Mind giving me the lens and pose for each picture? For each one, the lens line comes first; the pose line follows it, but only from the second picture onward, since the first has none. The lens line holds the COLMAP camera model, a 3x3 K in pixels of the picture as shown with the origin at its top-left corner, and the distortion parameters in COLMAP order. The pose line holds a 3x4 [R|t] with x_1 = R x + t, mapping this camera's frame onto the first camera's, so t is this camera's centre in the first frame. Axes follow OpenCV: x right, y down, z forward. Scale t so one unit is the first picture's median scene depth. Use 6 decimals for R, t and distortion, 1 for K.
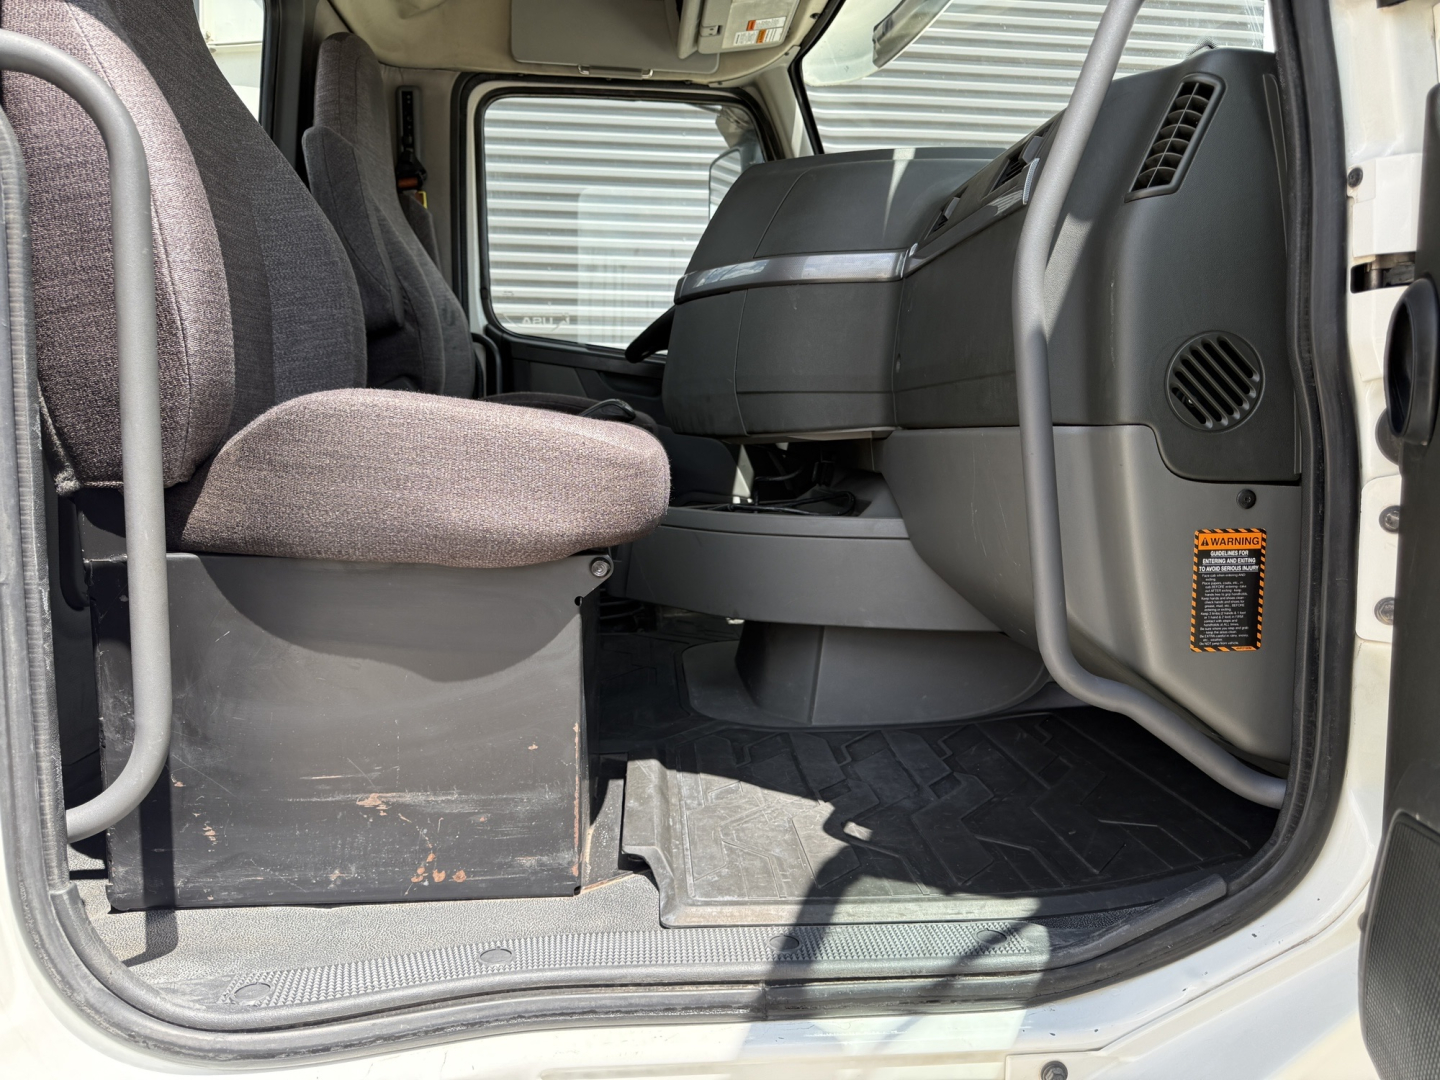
lens RADIAL K [[1024.8, 0, 717.6], [0, 1024.8, 546.5], [0, 0, 1]] dist [0.045973, -0.036332]
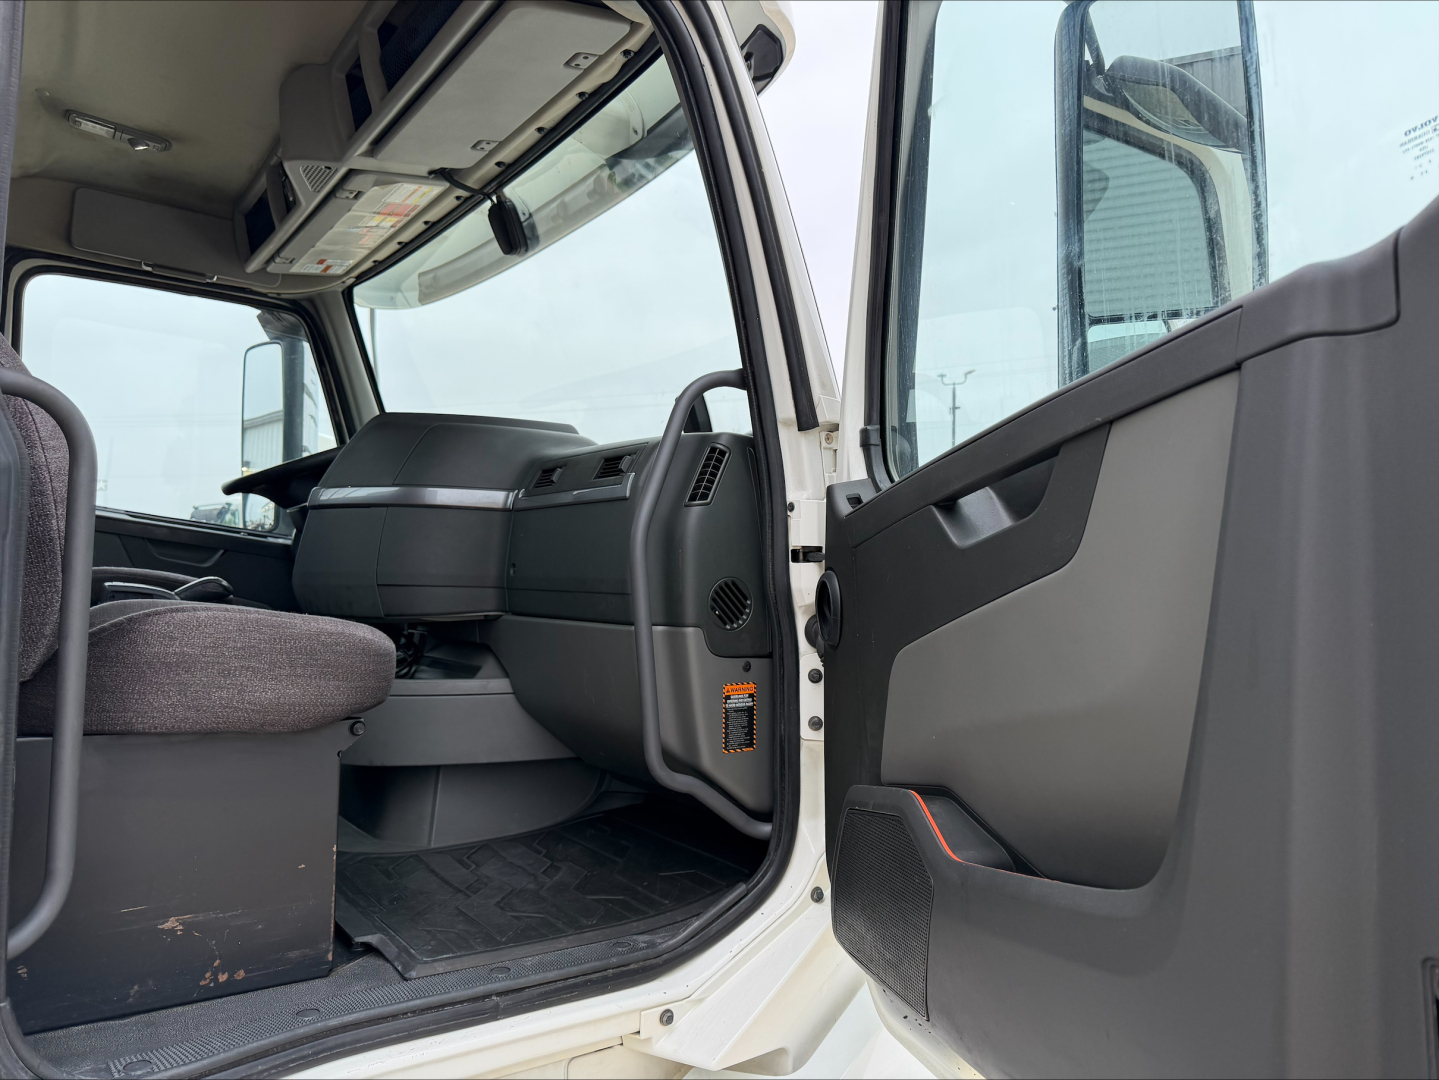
lens RADIAL K [[1024.1, 0, 718.7], [0, 1024.1, 541.5], [0, 0, 1]] dist [0.045973, -0.036332]
pose [[0.860904, 0.032040, 0.507757, -0.417483], [0.040800, 0.990453, -0.131675, -0.024804], [-0.507128, 0.134076, 0.851378, -0.498993]]
